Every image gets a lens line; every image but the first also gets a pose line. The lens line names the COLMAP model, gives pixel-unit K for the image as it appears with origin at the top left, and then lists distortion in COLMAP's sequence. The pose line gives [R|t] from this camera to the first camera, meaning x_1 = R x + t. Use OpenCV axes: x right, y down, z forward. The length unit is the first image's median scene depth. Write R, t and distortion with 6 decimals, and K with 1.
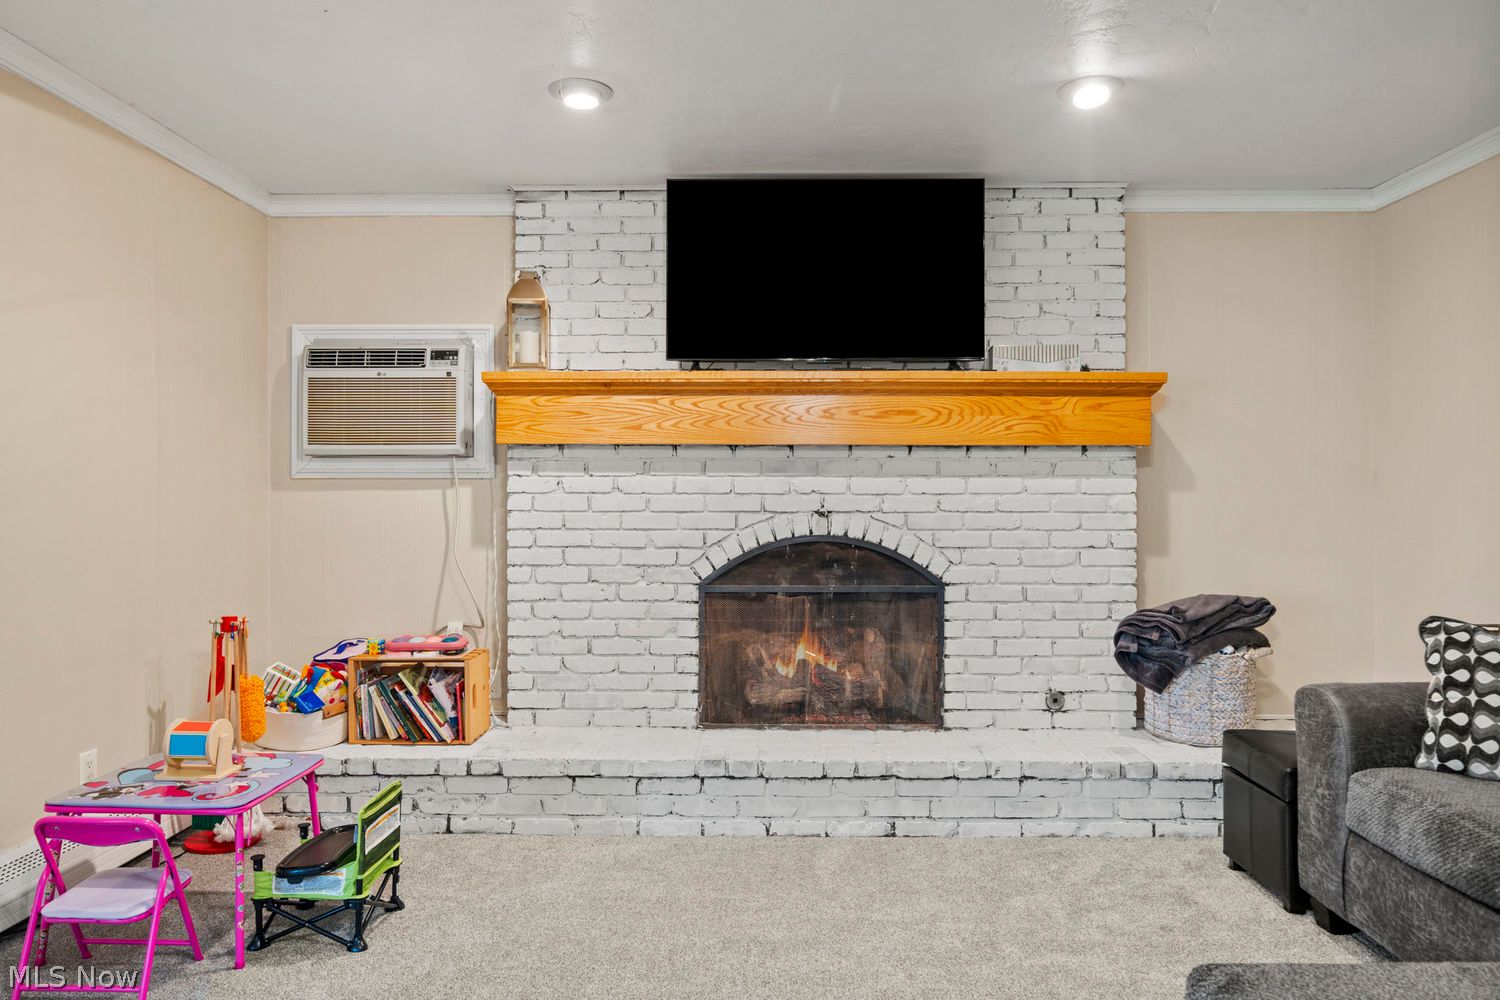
lens RADIAL K [[1006.6, 0, 750.0], [0, 1006.6, 500.0], [0, 0, 1]] dist [0.002565, 0.001282]
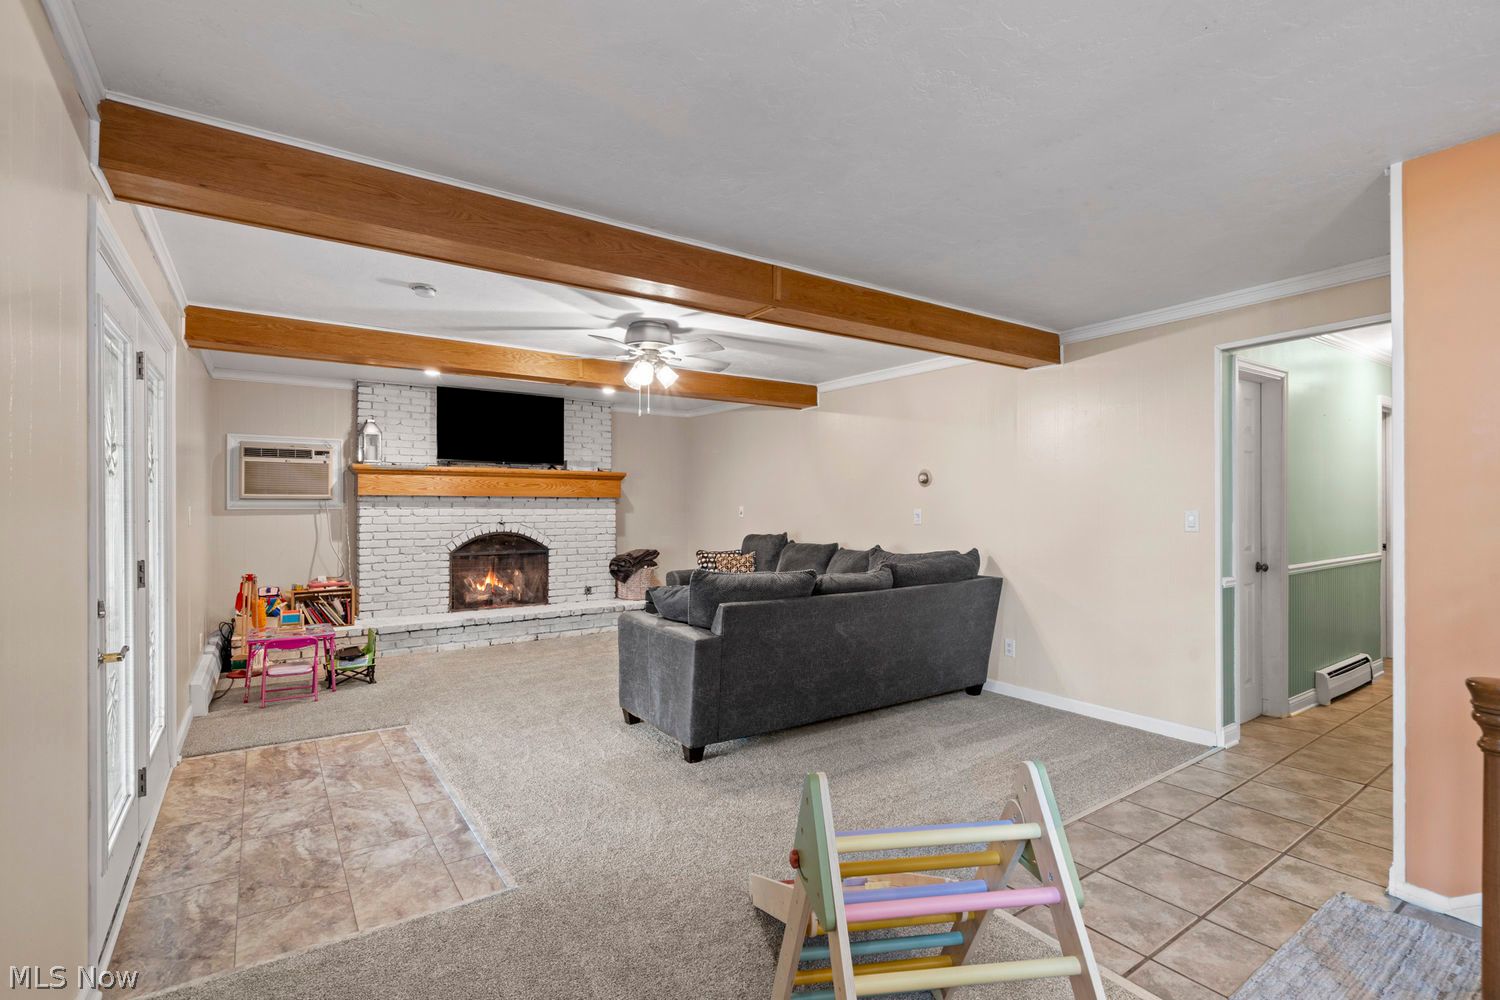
lens RADIAL K [[686.4, 0, 749.9], [0, 686.4, 502.4], [0, 0, 1]] dist [-0.001281, 0.000067]
pose [[0.807790, 0.002272, 0.589467, -0.443301], [-0.002449, 0.999997, -0.000498, -0.040163], [-0.589466, -0.001042, 0.807793, -0.770023]]
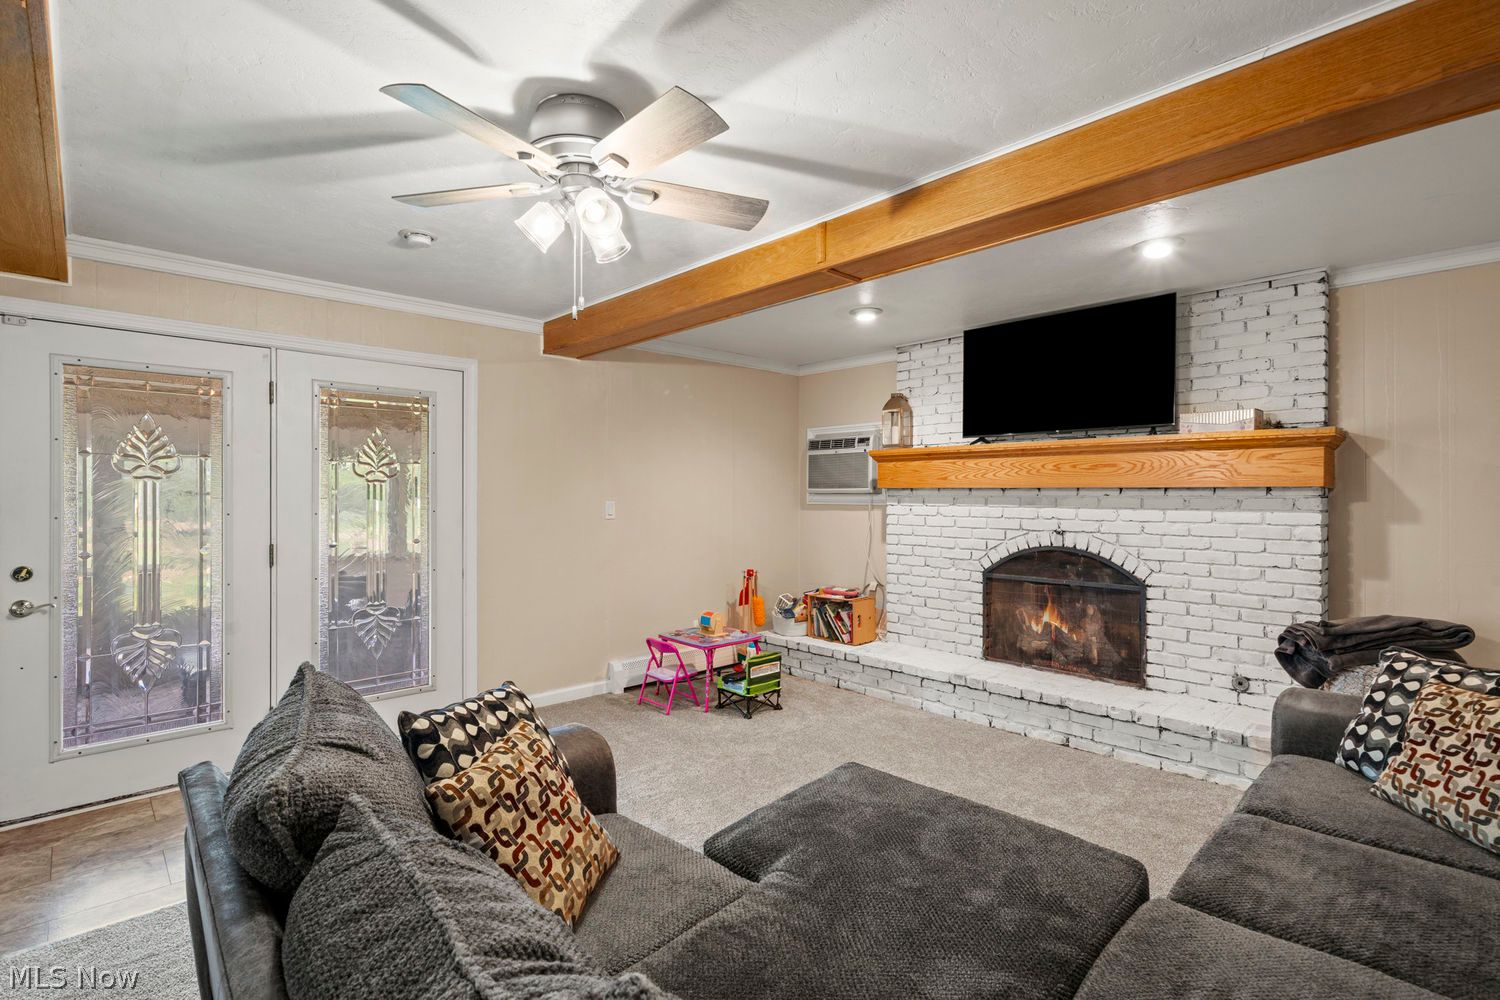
lens RADIAL K [[703.7, 0, 749.5], [0, 703.7, 495.8], [0, 0, 1]] dist [-0.000779, 0.000002]
pose [[0.701678, 0.001428, -0.712492, 0.503268], [0.000200, 0.999998, 0.002200, -0.044223], [0.712494, -0.001686, 0.701676, -0.084050]]
